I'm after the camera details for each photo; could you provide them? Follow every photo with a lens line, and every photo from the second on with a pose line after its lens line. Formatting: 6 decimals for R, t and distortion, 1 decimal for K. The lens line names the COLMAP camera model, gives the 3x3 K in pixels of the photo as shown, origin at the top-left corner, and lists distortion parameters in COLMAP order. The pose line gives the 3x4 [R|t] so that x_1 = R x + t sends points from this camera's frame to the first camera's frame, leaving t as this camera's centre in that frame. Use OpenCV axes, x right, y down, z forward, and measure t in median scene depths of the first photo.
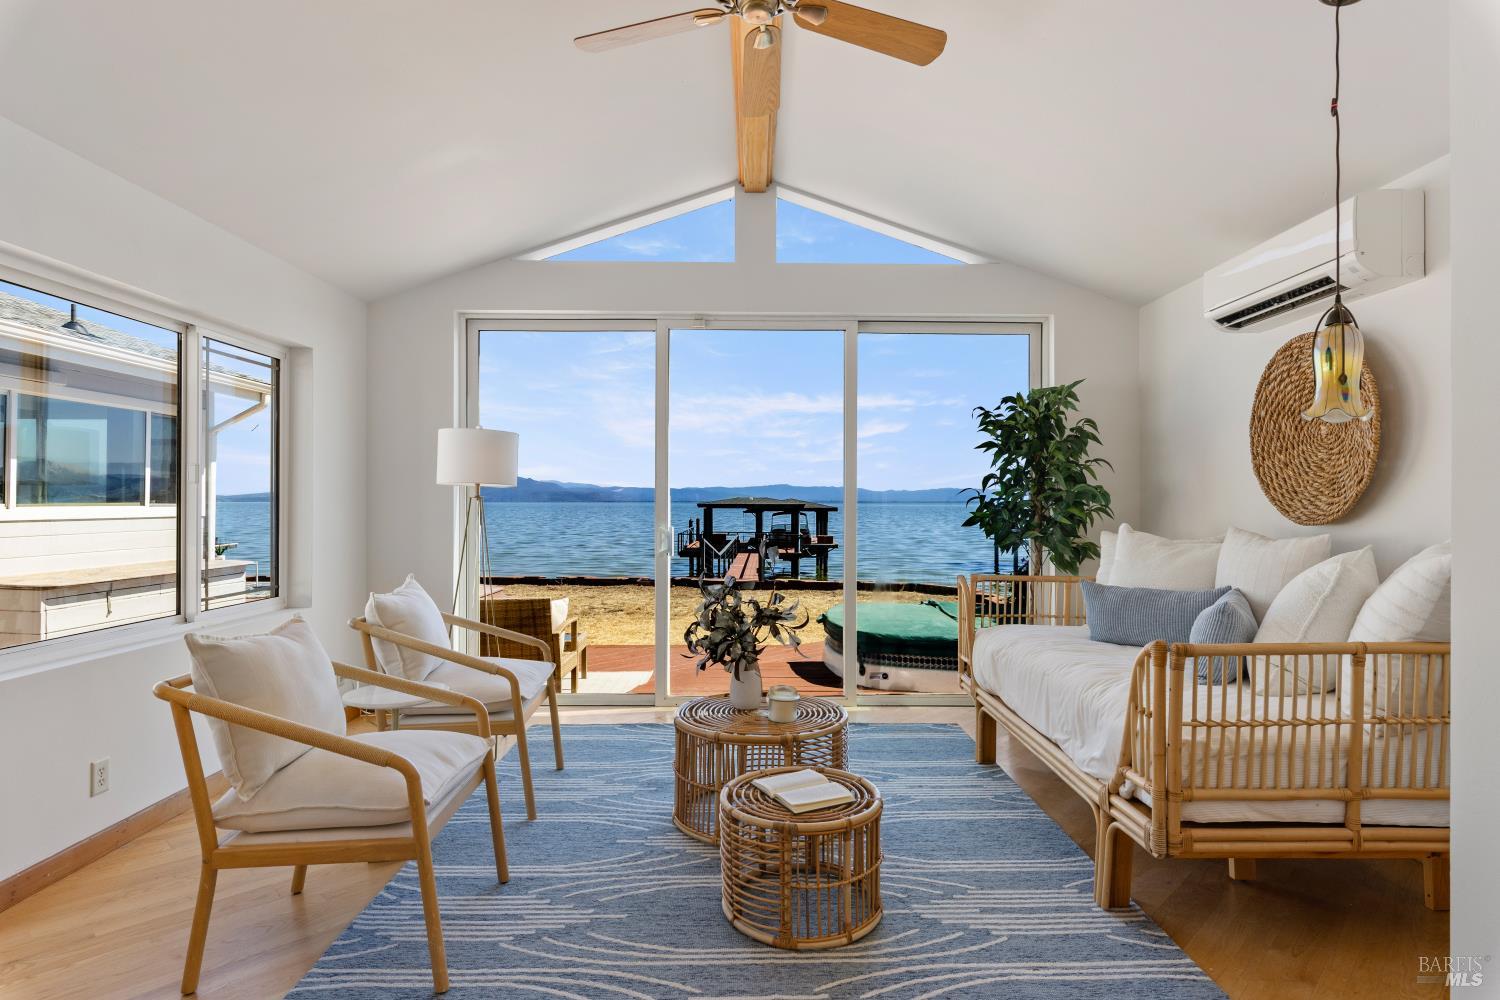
lens RADIAL K [[791.4, 0, 749.9], [0, 791.4, 498.5], [0, 0, 1]] dist [-0.001202, 0.000015]
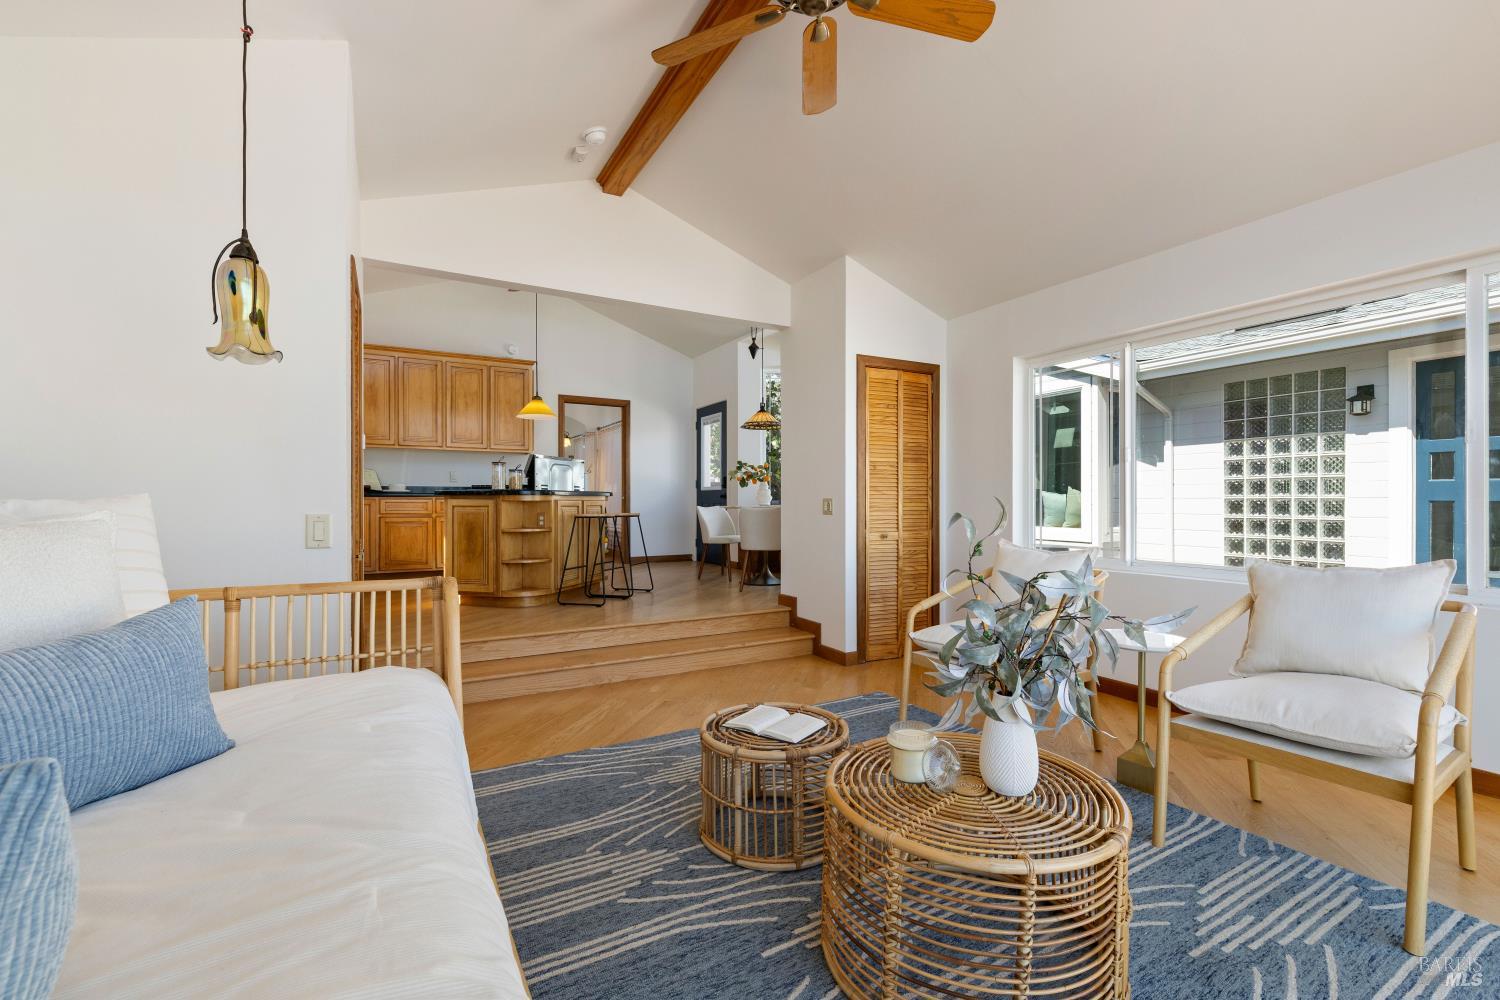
lens RADIAL K [[645.6, 0, 761.2], [0, 645.6, 498.2], [0, 0, 1]] dist [0.002028, -0.001390]
pose [[-0.865582, 0.001092, -0.500765, 0.400133], [0.004146, 0.999979, -0.004987, 0.050534], [0.500749, -0.006393, -0.865569, 1.349307]]
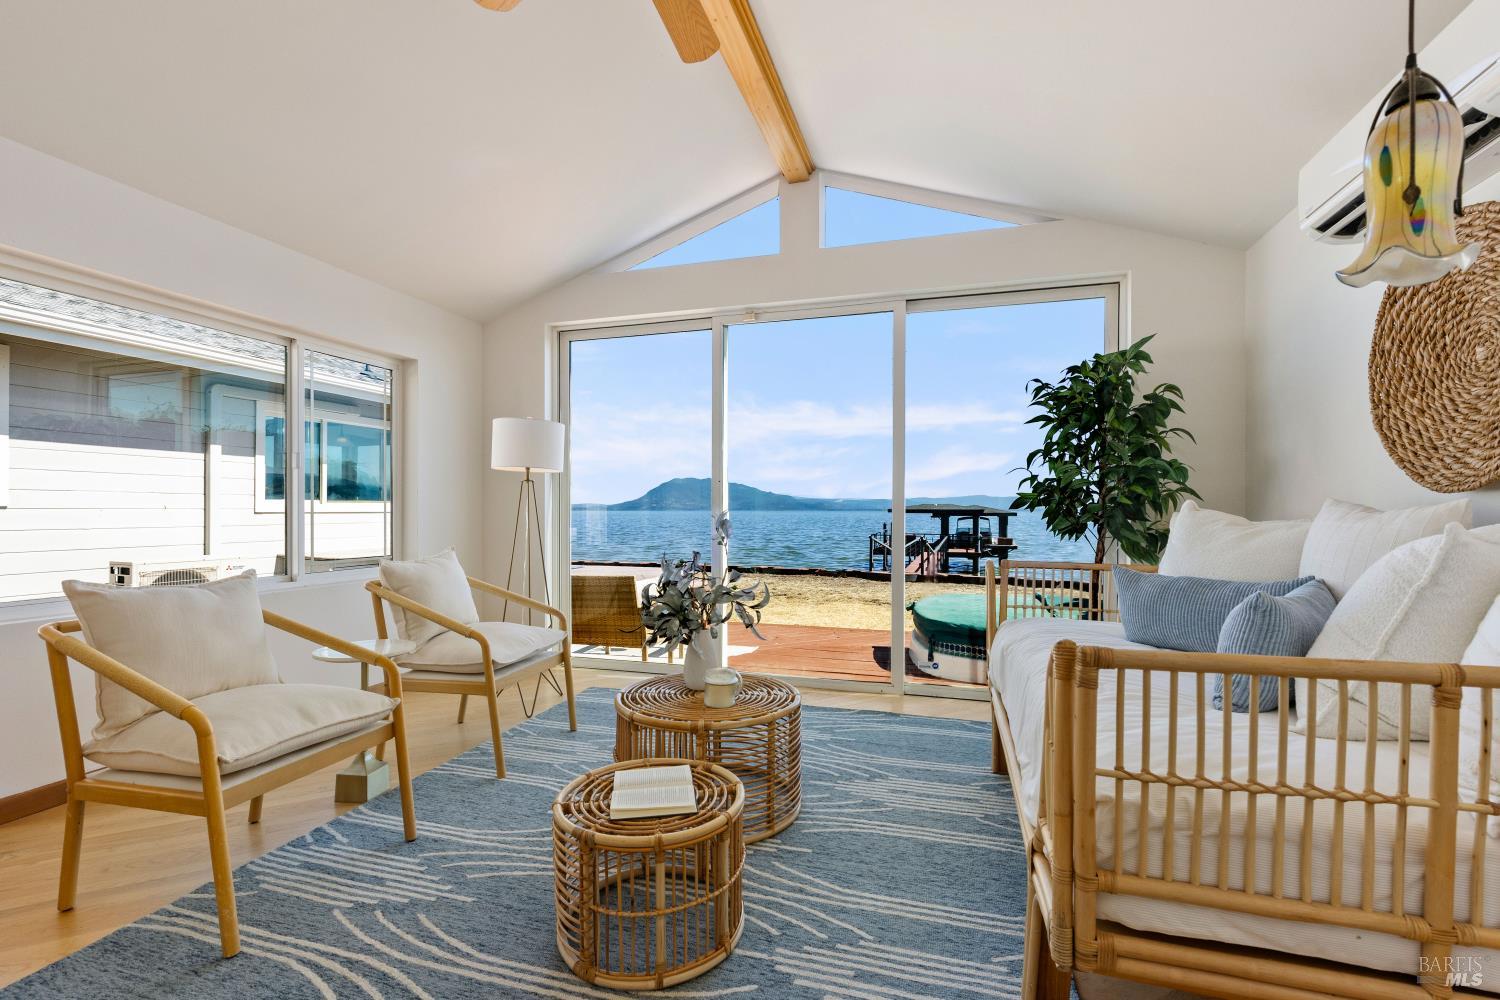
lens RADIAL K [[645.6, 0, 748.8], [0, 645.6, 512.4], [0, 0, 1]] dist [0.002028, -0.001390]
pose [[0.954512, 0.000945, -0.298171, 0.288302], [0.001337, 0.999971, 0.007446, 0.046403], [0.298169, -0.007506, 0.954484, 0.276659]]
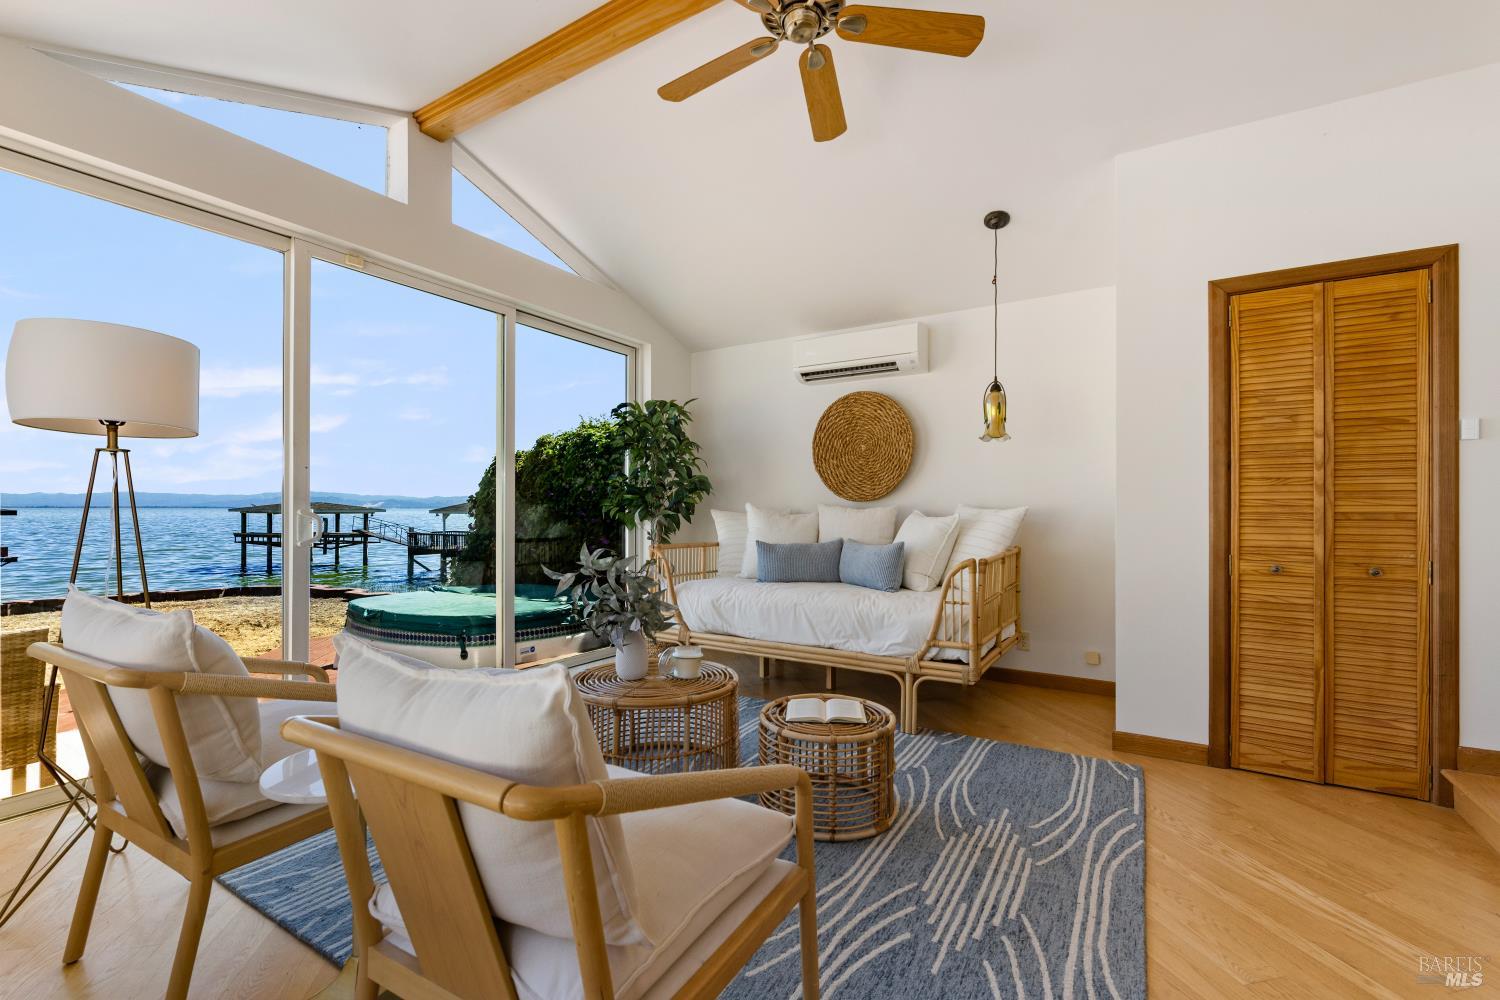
lens RADIAL K [[645.6, 0, 751.8], [0, 645.6, 505.7], [0, 0, 1]] dist [0.002028, -0.001390]
pose [[0.530611, 0.004371, 0.847604, -0.629491], [-0.006170, 0.999980, -0.001294, 0.046635], [-0.847593, -0.004543, 0.530628, 0.446063]]
